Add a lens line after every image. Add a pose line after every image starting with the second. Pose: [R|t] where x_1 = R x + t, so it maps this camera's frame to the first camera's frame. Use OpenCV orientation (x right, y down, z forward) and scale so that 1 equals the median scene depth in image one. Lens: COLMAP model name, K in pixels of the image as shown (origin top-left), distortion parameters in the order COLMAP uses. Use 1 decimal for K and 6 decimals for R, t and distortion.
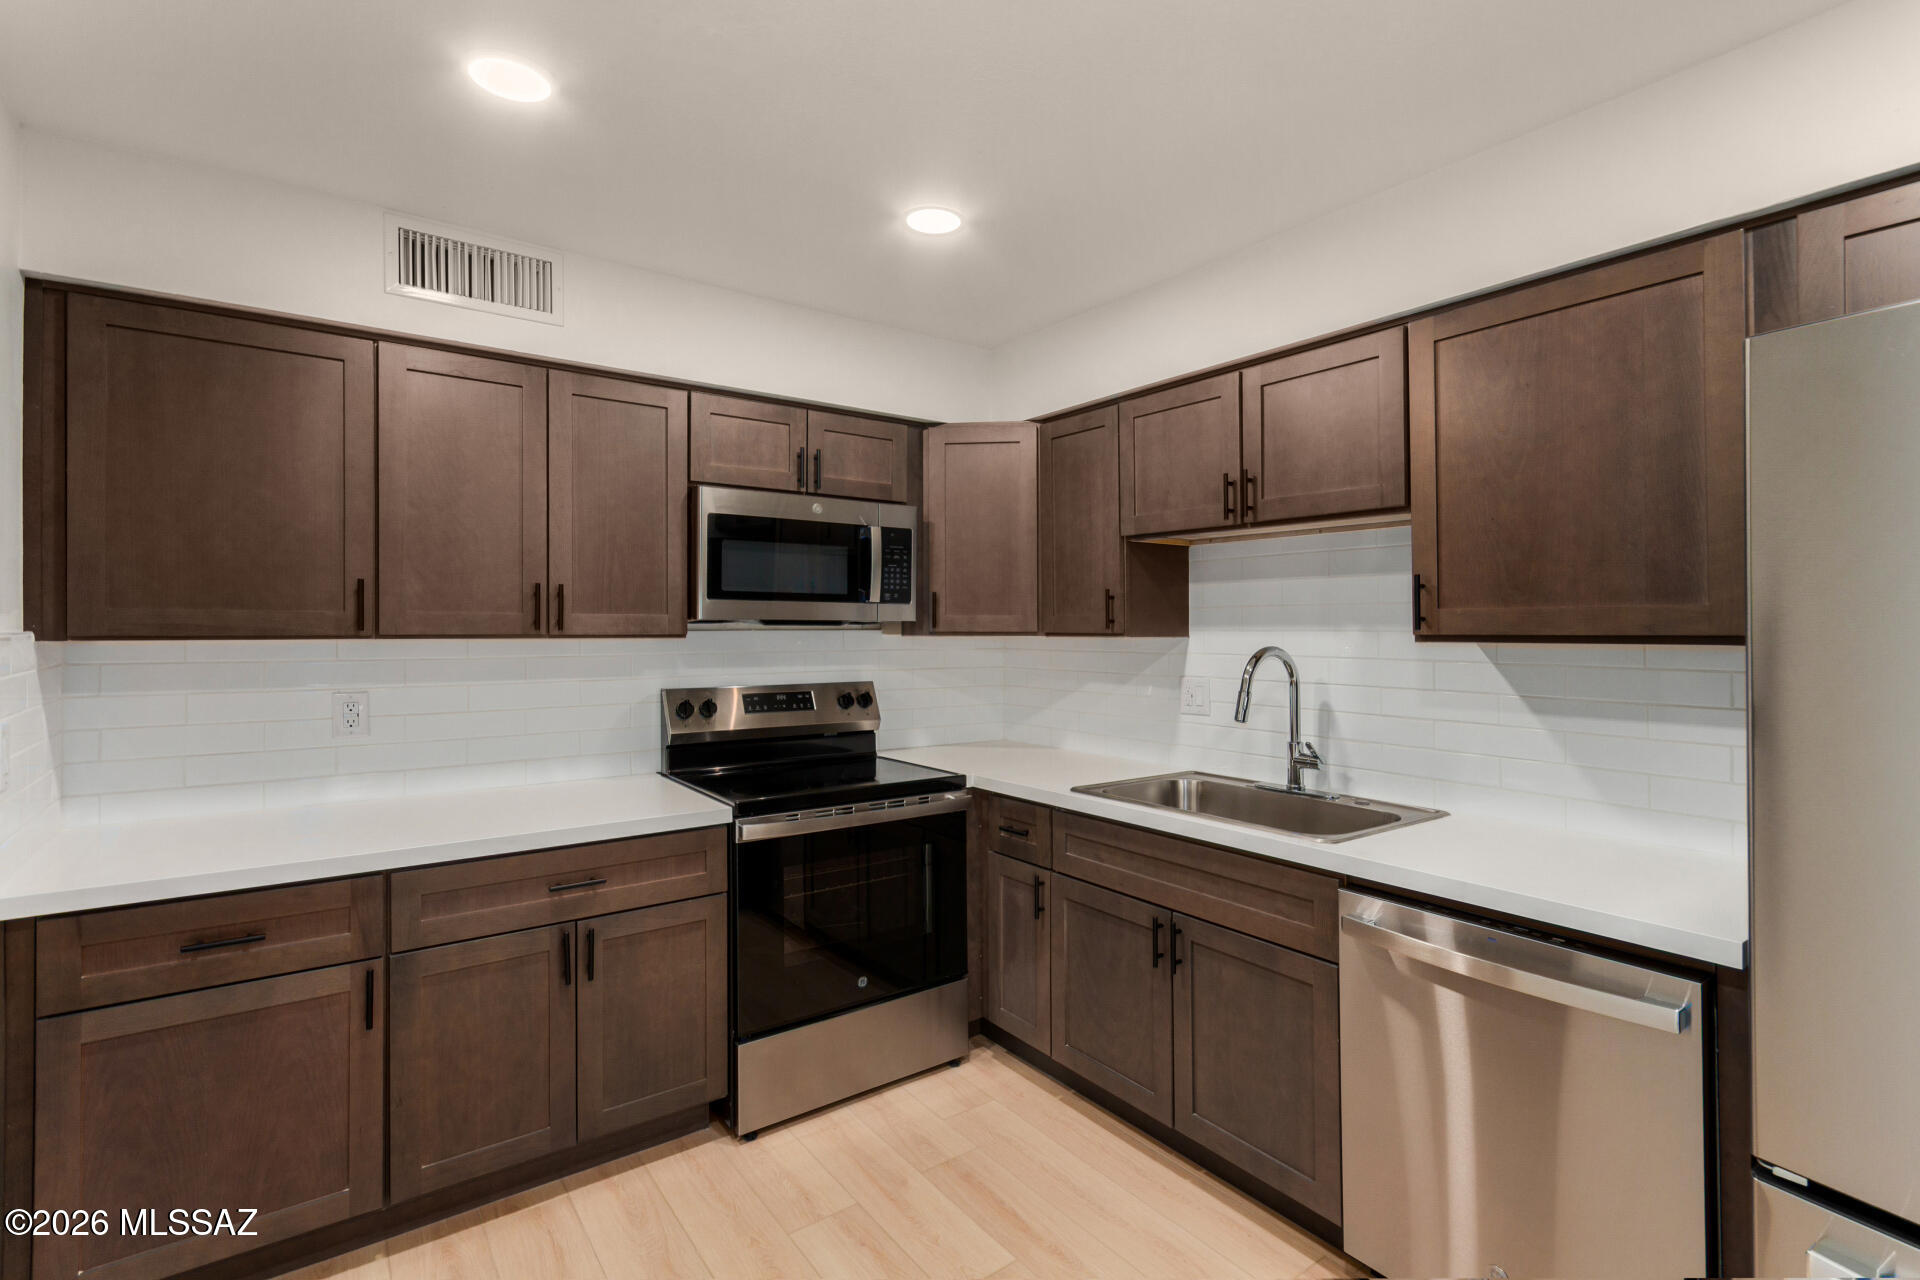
lens RADIAL K [[900.4, 0, 985.5], [0, 900.4, 628.3], [0, 0, 1]] dist [0.002380, 0.002621]
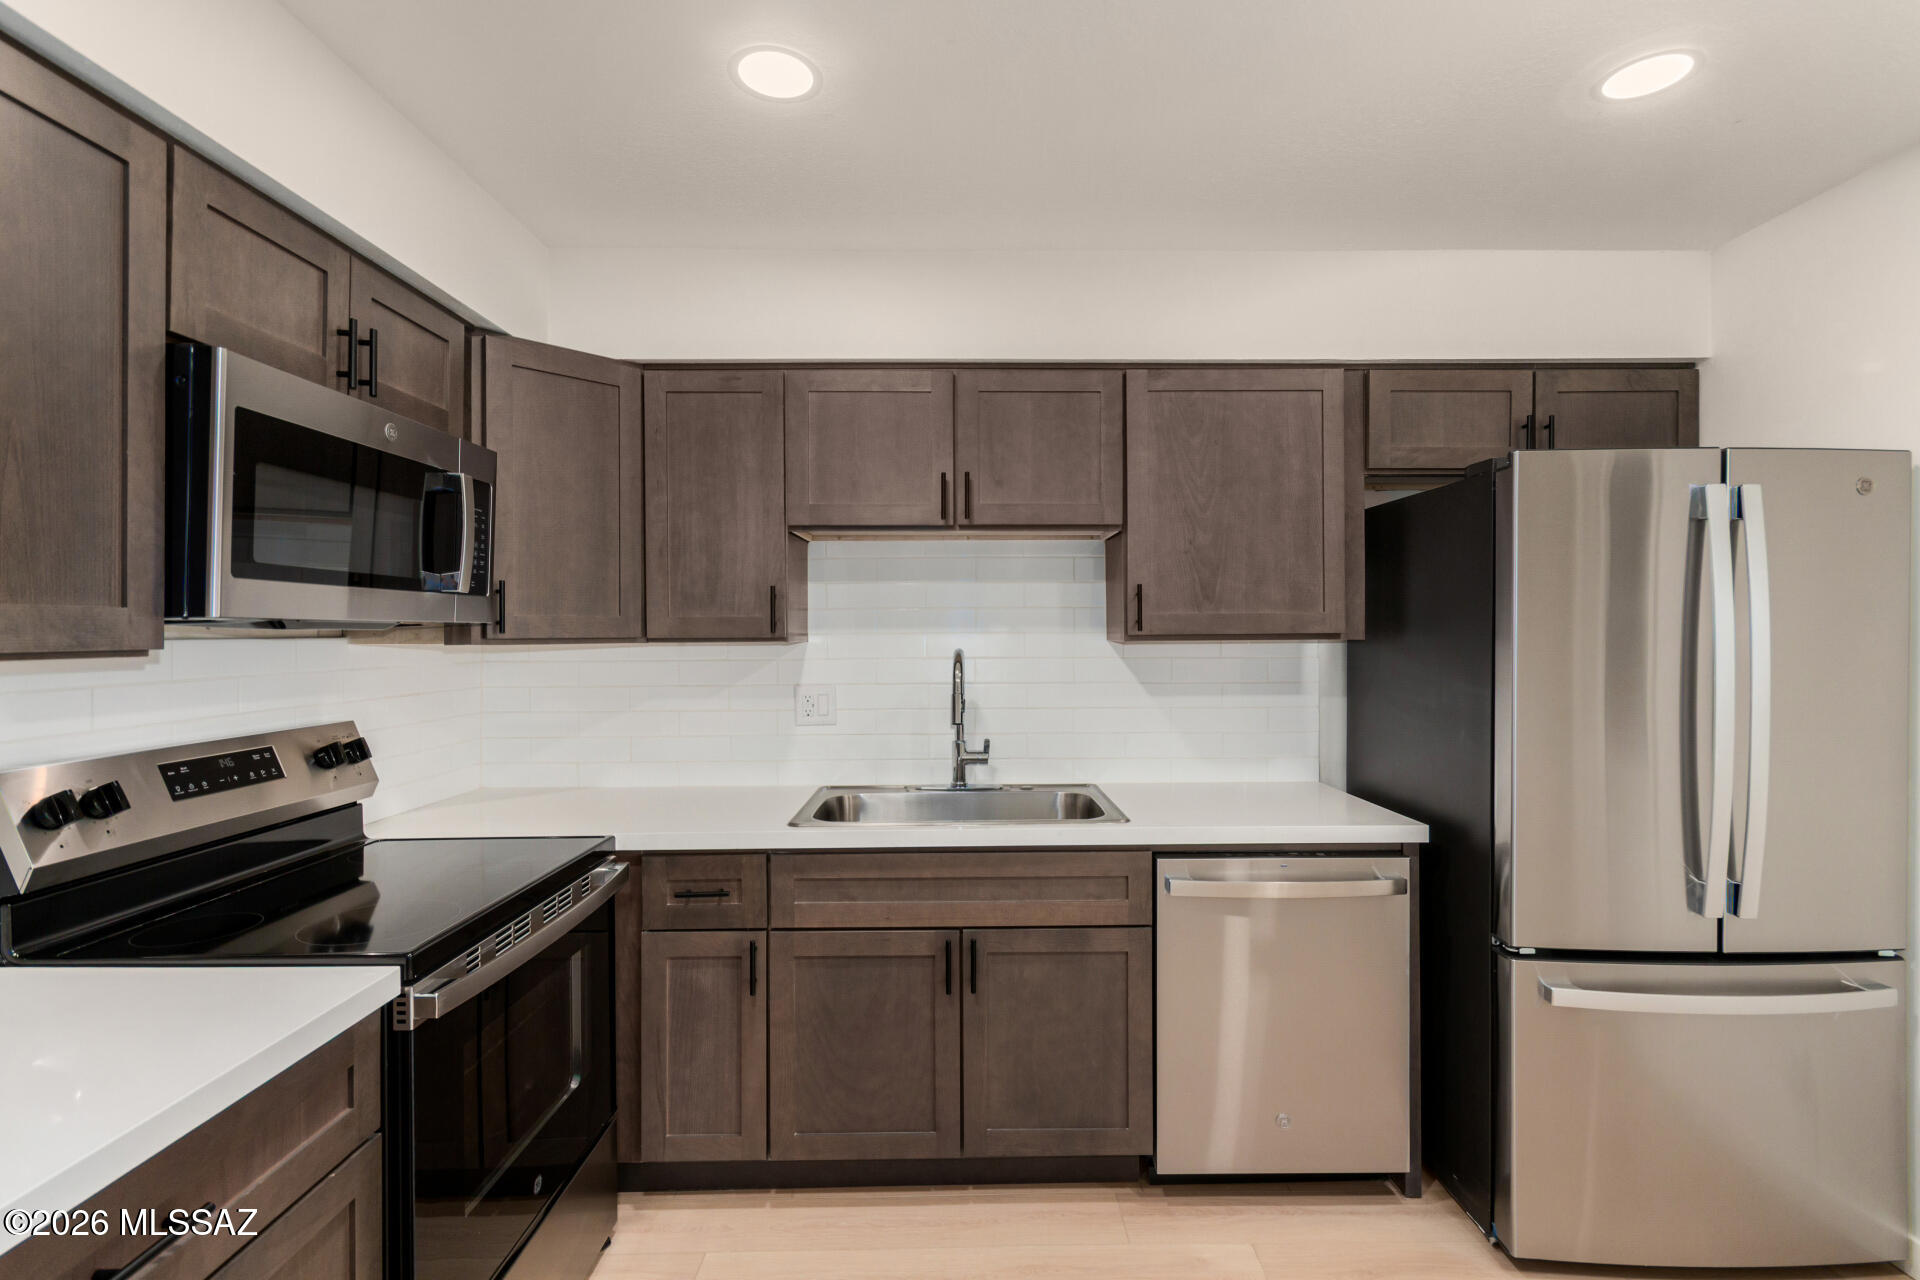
lens RADIAL K [[900.4, 0, 971.4], [0, 900.4, 636.0], [0, 0, 1]] dist [0.002380, 0.002621]
pose [[0.588215, -0.009816, 0.808645, -0.490722], [0.006987, 0.999951, 0.007055, -0.000880], [-0.808674, 0.001500, 0.588255, 0.386337]]
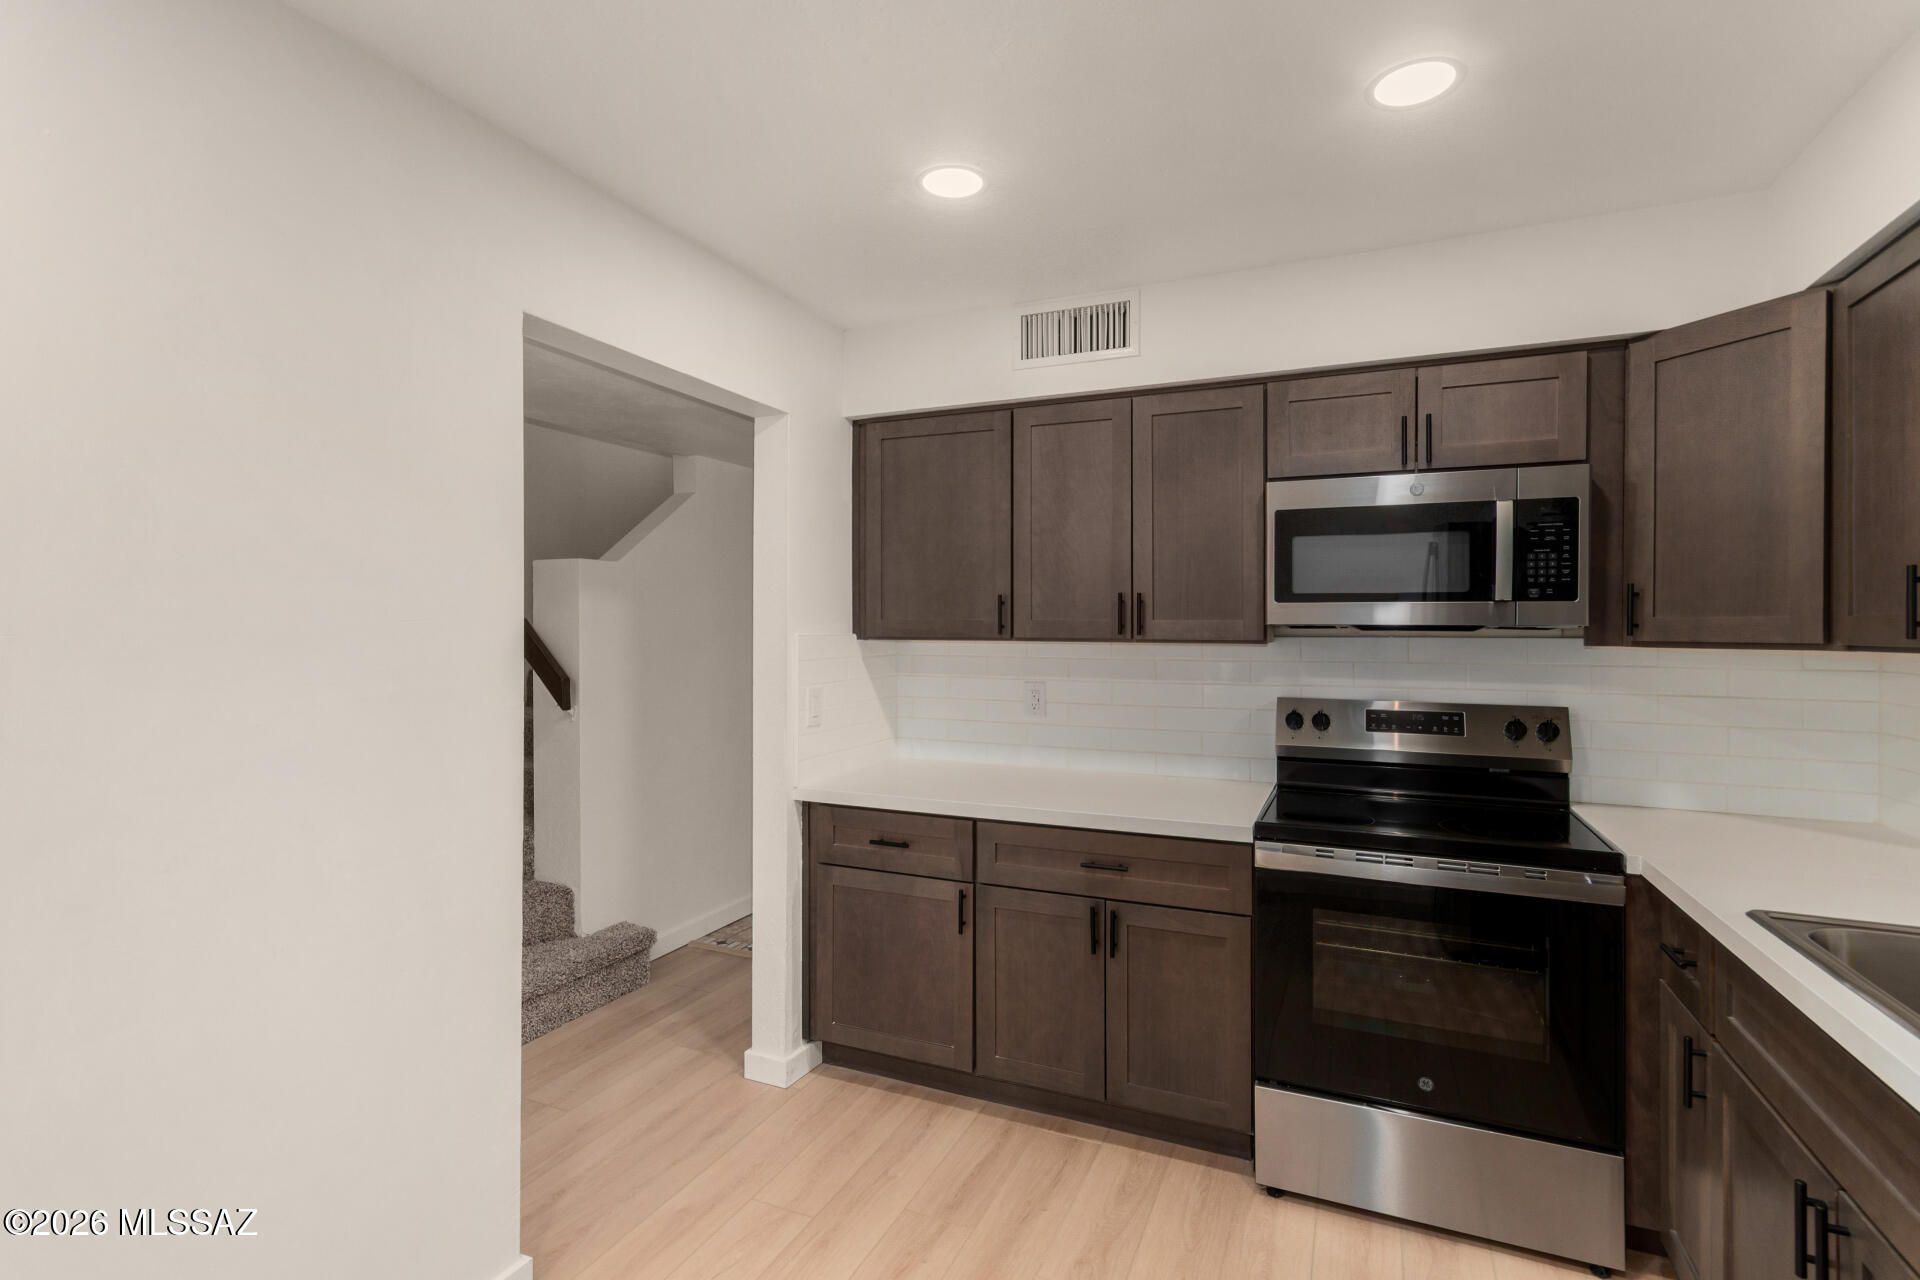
lens RADIAL K [[900.4, 0, 964.9], [0, 900.4, 640.5], [0, 0, 1]] dist [0.002380, 0.002621]
pose [[0.492783, 0.012122, -0.870068, 0.358465], [-0.004874, 0.999926, 0.011171, -0.002456], [0.870138, -0.001265, 0.492806, 0.268810]]
